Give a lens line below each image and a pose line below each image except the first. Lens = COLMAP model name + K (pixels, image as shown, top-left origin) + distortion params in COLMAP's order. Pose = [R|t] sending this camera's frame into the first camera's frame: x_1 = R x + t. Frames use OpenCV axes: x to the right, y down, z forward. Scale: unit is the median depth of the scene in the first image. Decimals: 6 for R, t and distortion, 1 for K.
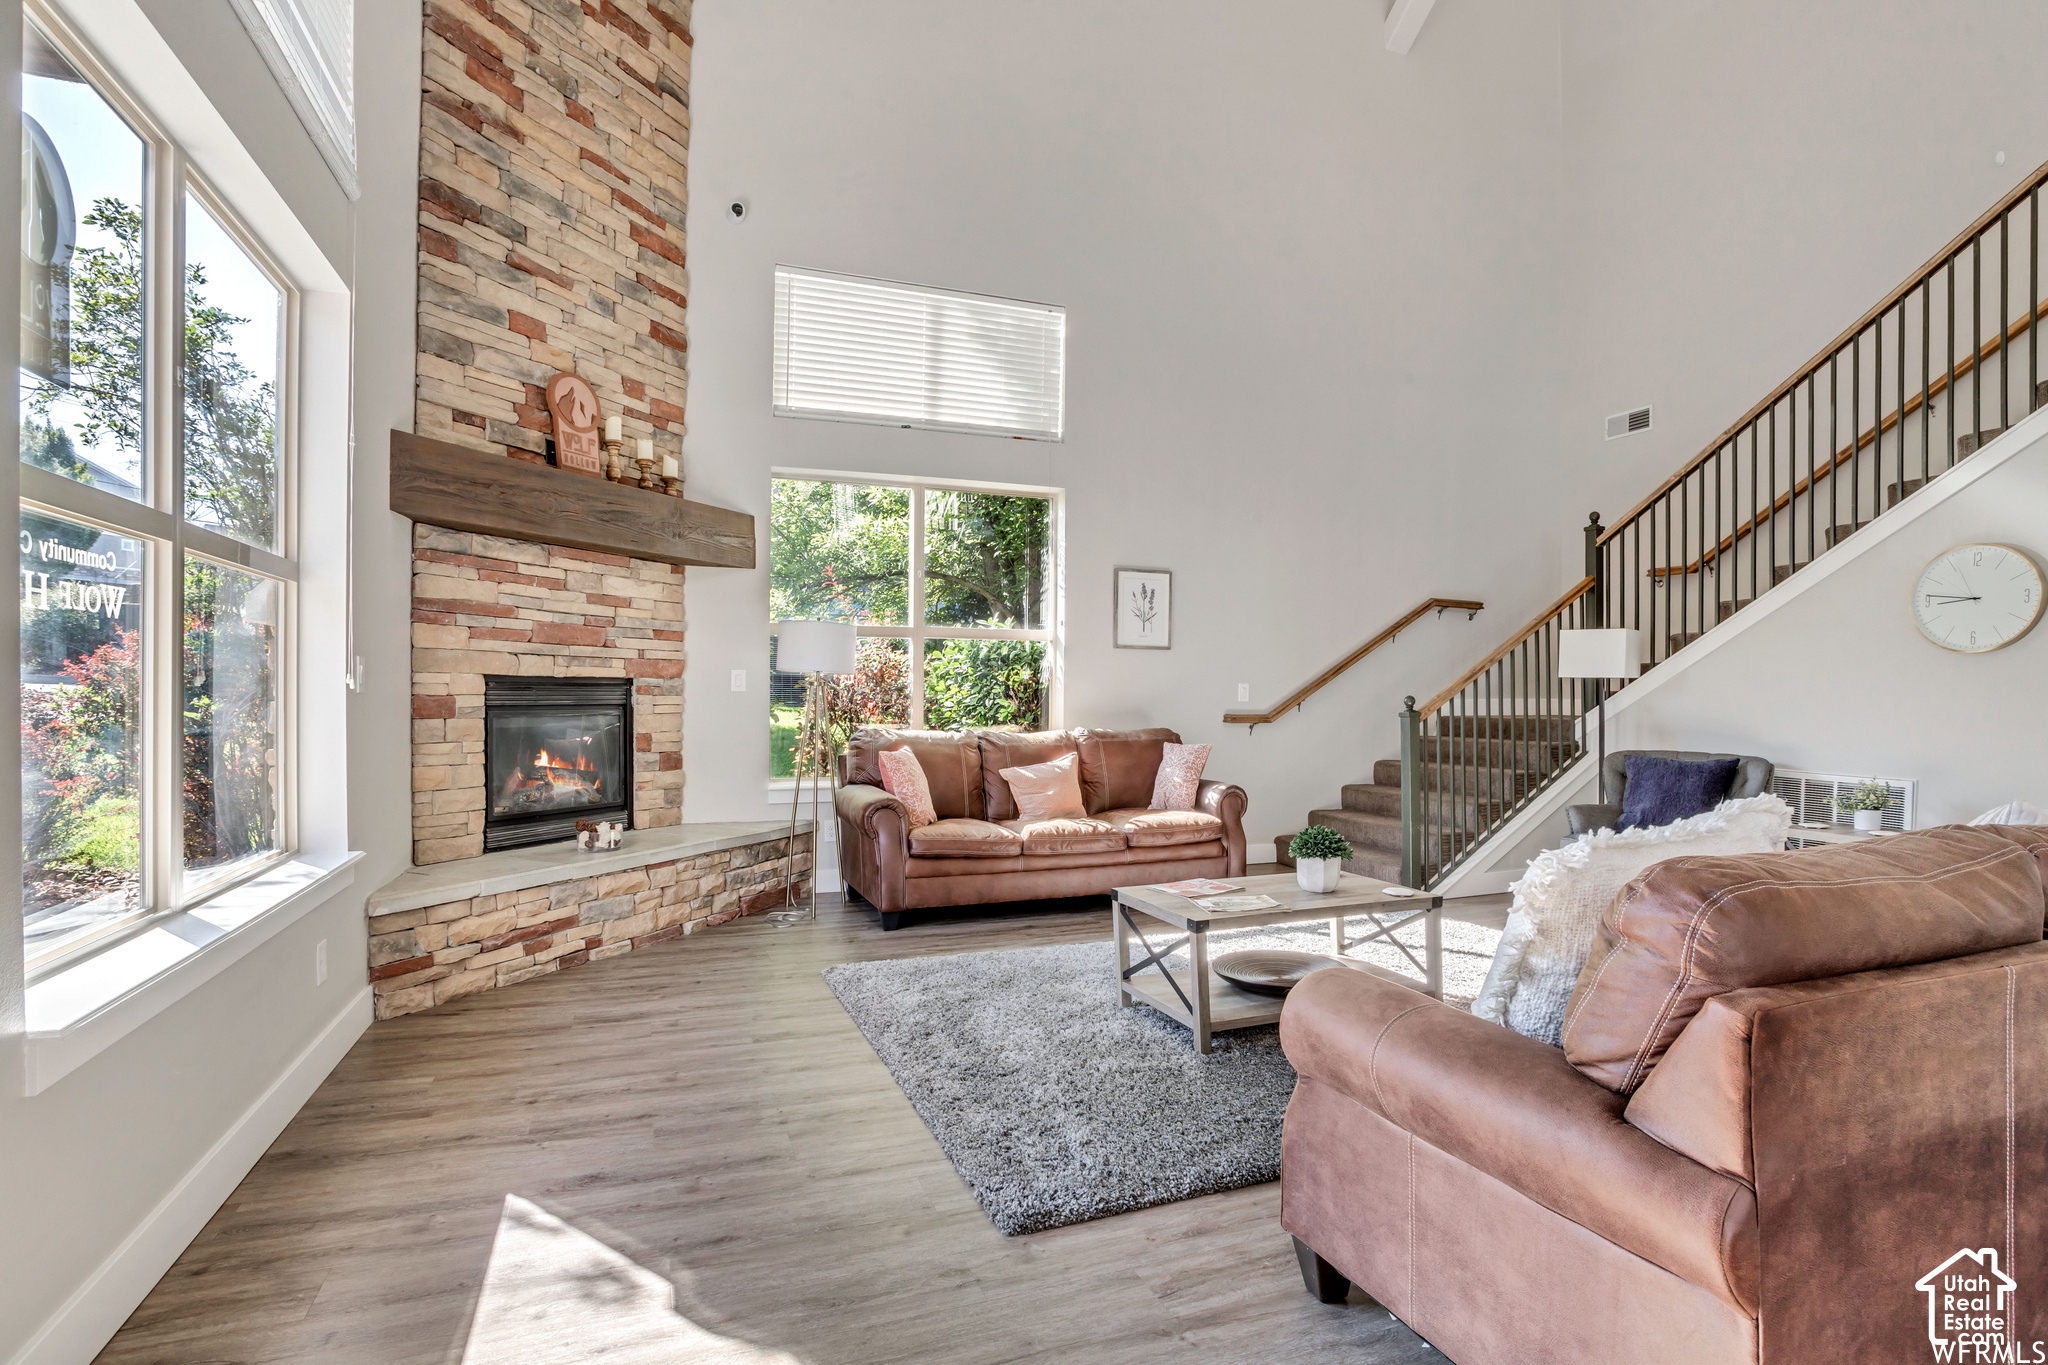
lens RADIAL K [[1007.9, 0, 1018.9], [0, 1007.9, 680.7], [0, 0, 1]] dist [-0.000153, 0.000767]
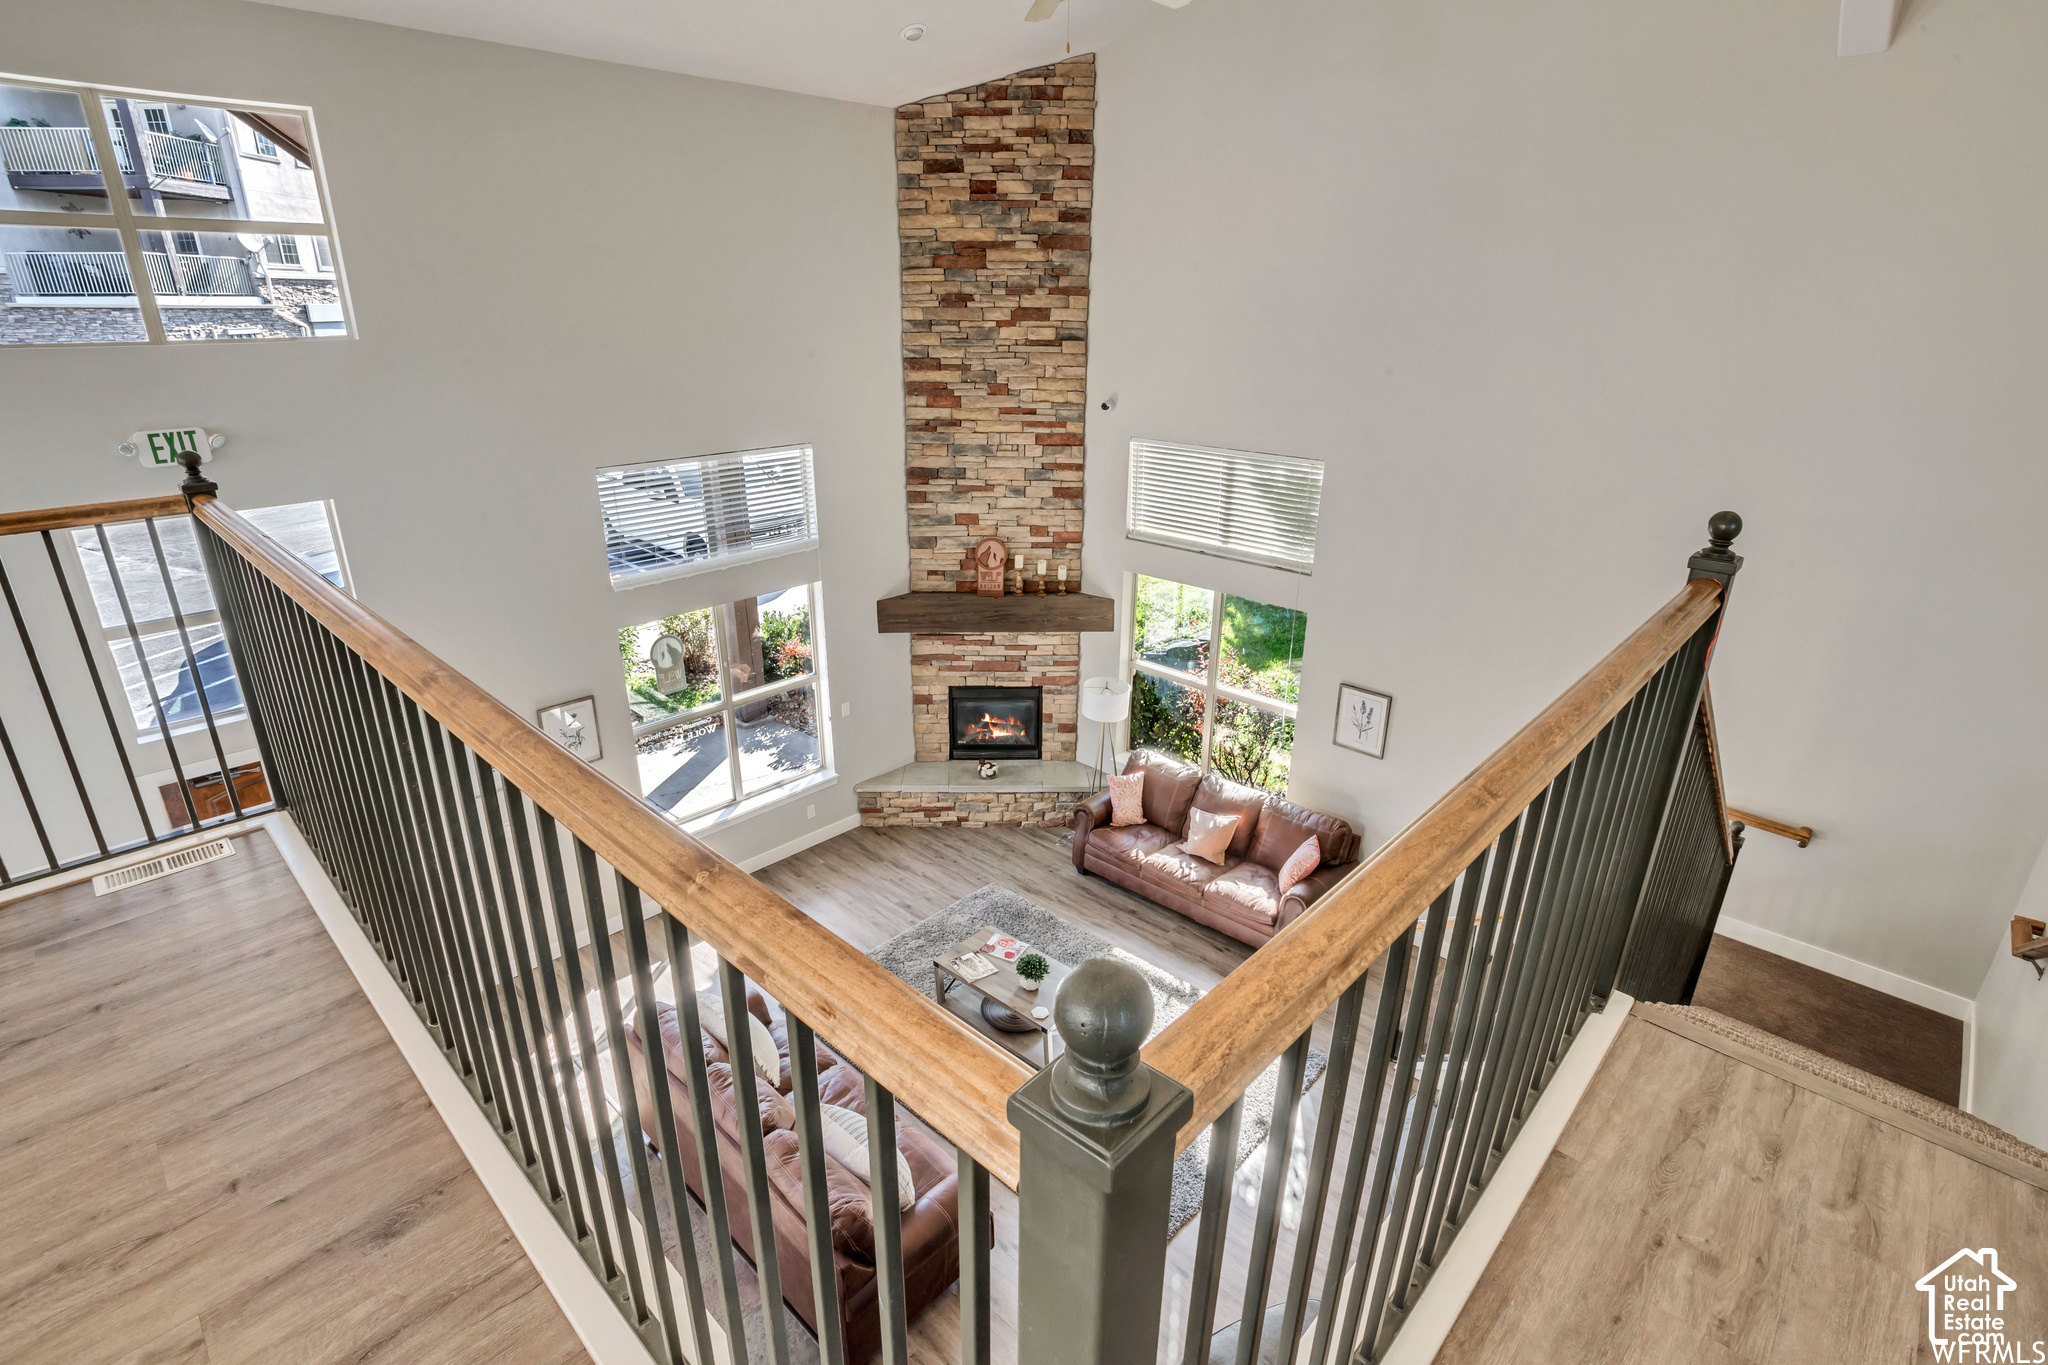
lens RADIAL K [[1007.9, 0, 1025.4], [0, 1007.9, 697.1], [0, 0, 1]] dist [-0.000153, 0.000767]
pose [[0.453914, 0.327963, -0.828494, 1.242850], [-0.007213, 0.931122, 0.364636, -0.715720], [0.891016, -0.159538, 0.425015, 0.211488]]
